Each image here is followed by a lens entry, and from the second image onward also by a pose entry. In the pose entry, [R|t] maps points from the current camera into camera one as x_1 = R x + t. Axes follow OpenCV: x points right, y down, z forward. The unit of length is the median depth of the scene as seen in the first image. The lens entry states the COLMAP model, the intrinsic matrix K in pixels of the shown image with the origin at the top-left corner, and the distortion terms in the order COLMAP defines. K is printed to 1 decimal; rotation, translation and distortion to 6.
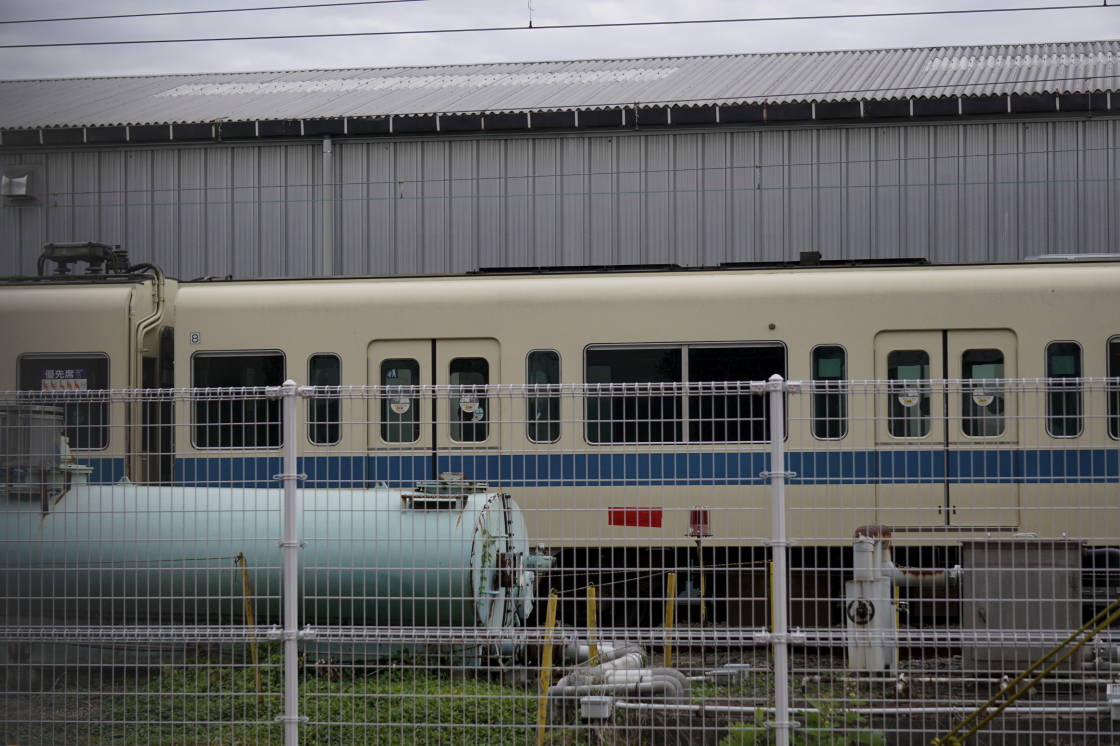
lens RADIAL K [[2772.3, 0, 560.0], [0, 2772.3, 373.0], [0, 0, 1]] dist [0.035951, 0.174724]
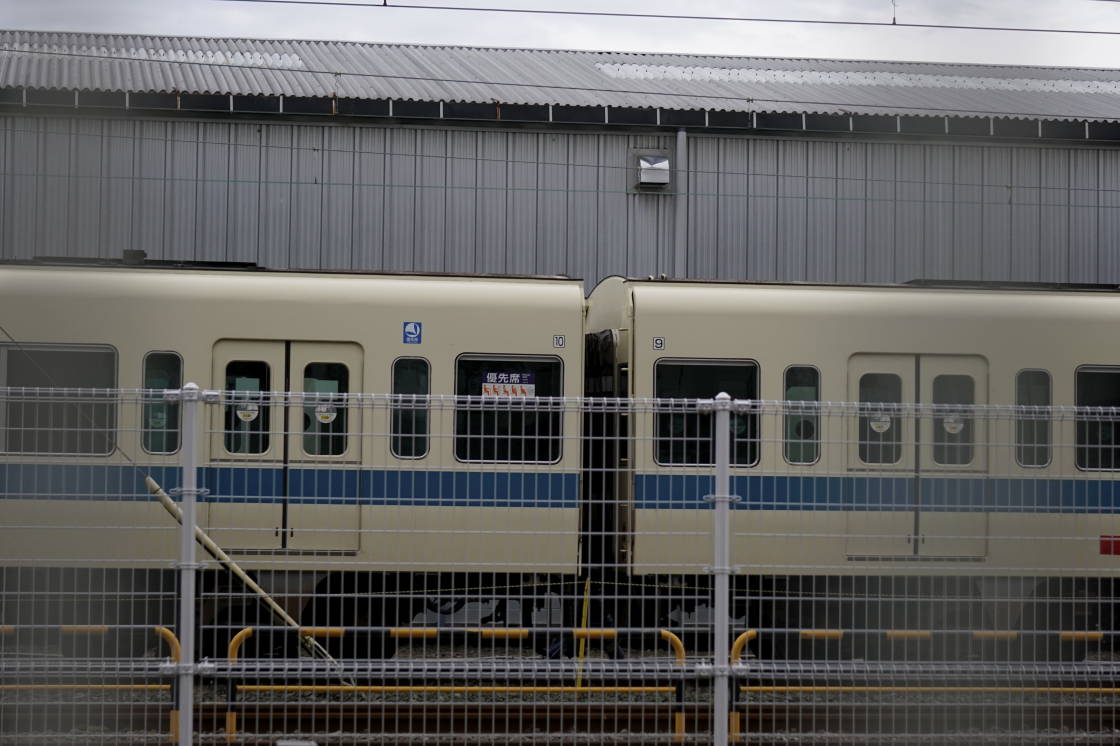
lens RADIAL K [[2986.1, 0, 560.0], [0, 2986.1, 373.0], [0, 0, 1]] dist [-0.084267, 0.096923]
pose [[0.936576, 0.033953, 0.348815, -0.322409], [-0.032840, 0.999419, -0.009107, 0.004496], [-0.348922, -0.002926, 0.937147, 0.057126]]
